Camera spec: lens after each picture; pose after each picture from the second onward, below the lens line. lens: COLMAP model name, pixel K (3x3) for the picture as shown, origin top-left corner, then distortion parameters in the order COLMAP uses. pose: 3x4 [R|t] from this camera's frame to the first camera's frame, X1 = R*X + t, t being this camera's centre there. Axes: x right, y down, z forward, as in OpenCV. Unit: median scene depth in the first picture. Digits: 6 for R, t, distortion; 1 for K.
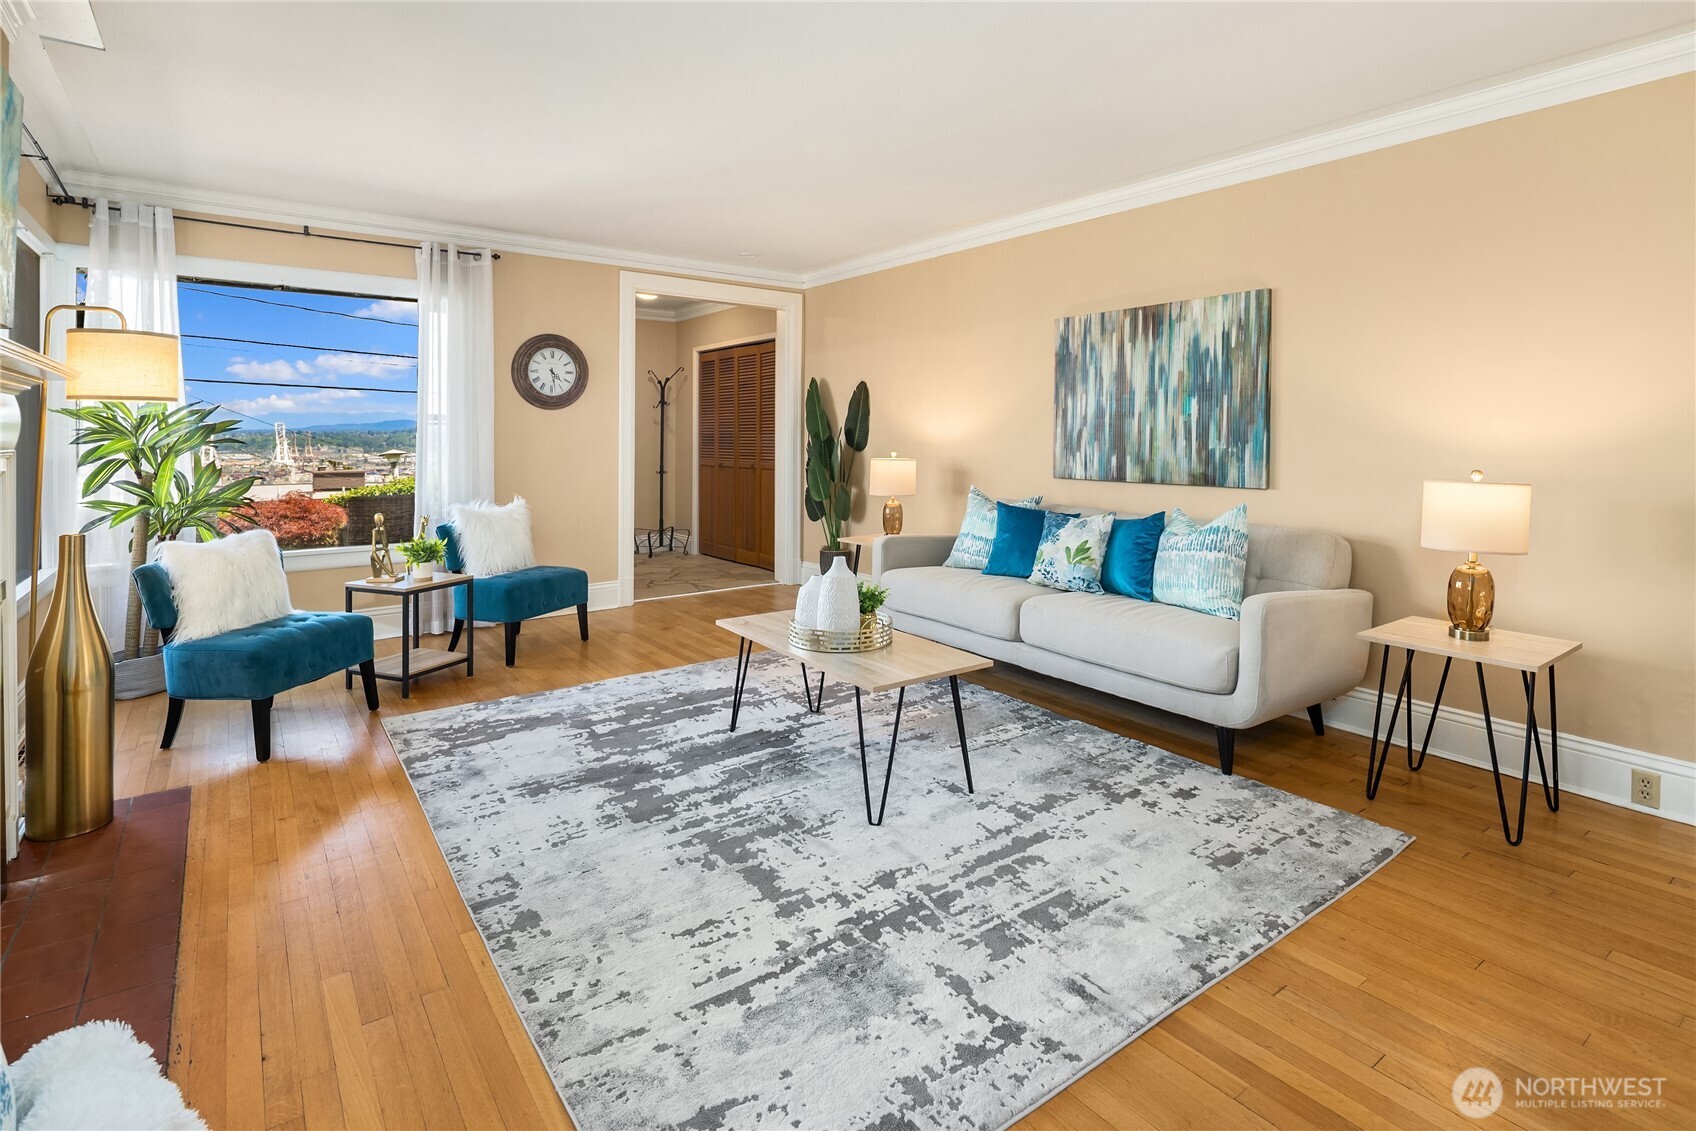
lens RADIAL K [[833.8, 0, 849.7], [0, 833.8, 442.1], [0, 0, 1]] dist [0.002995, -0.003475]
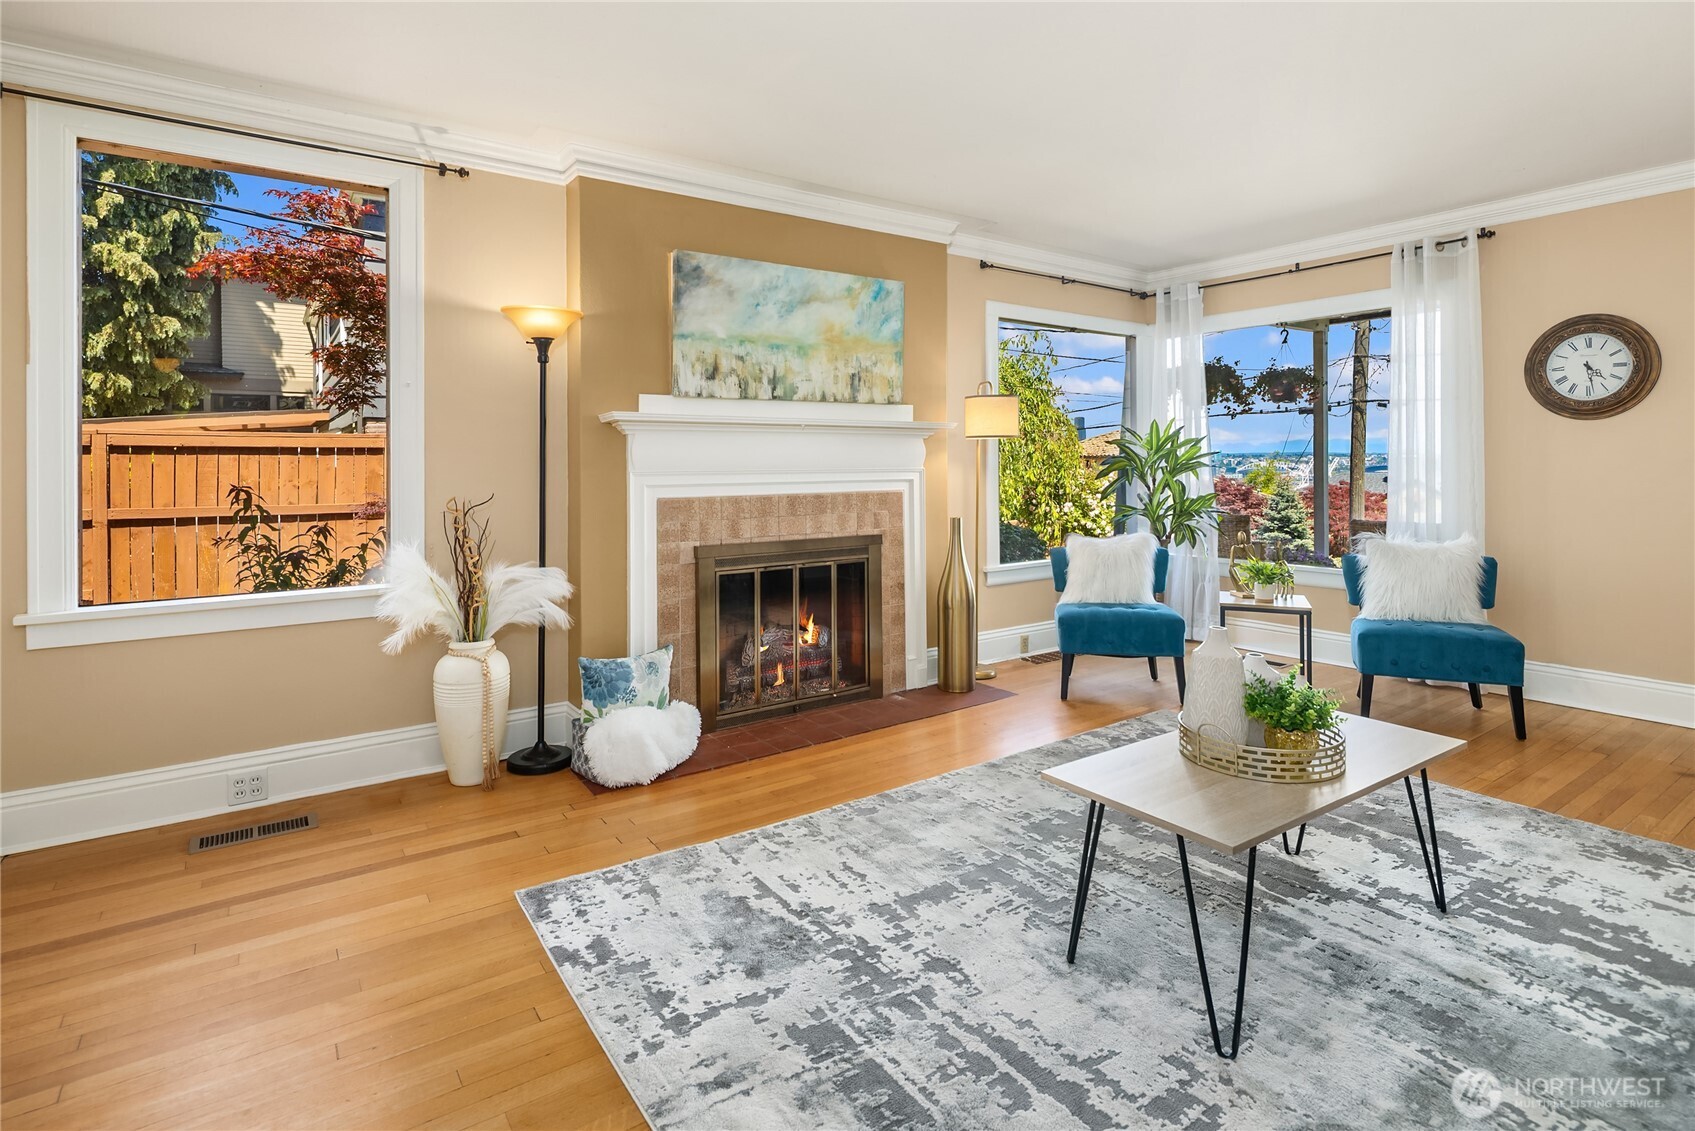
lens RADIAL K [[833.3, 0, 825.1], [0, 833.3, 456.3], [0, 0, 1]] dist [0.002995, -0.003475]
pose [[-0.025244, -0.006119, -0.999663, 0.959216], [-0.001536, 0.999980, -0.006082, -0.005447], [0.999680, 0.001382, -0.025253, 0.930326]]
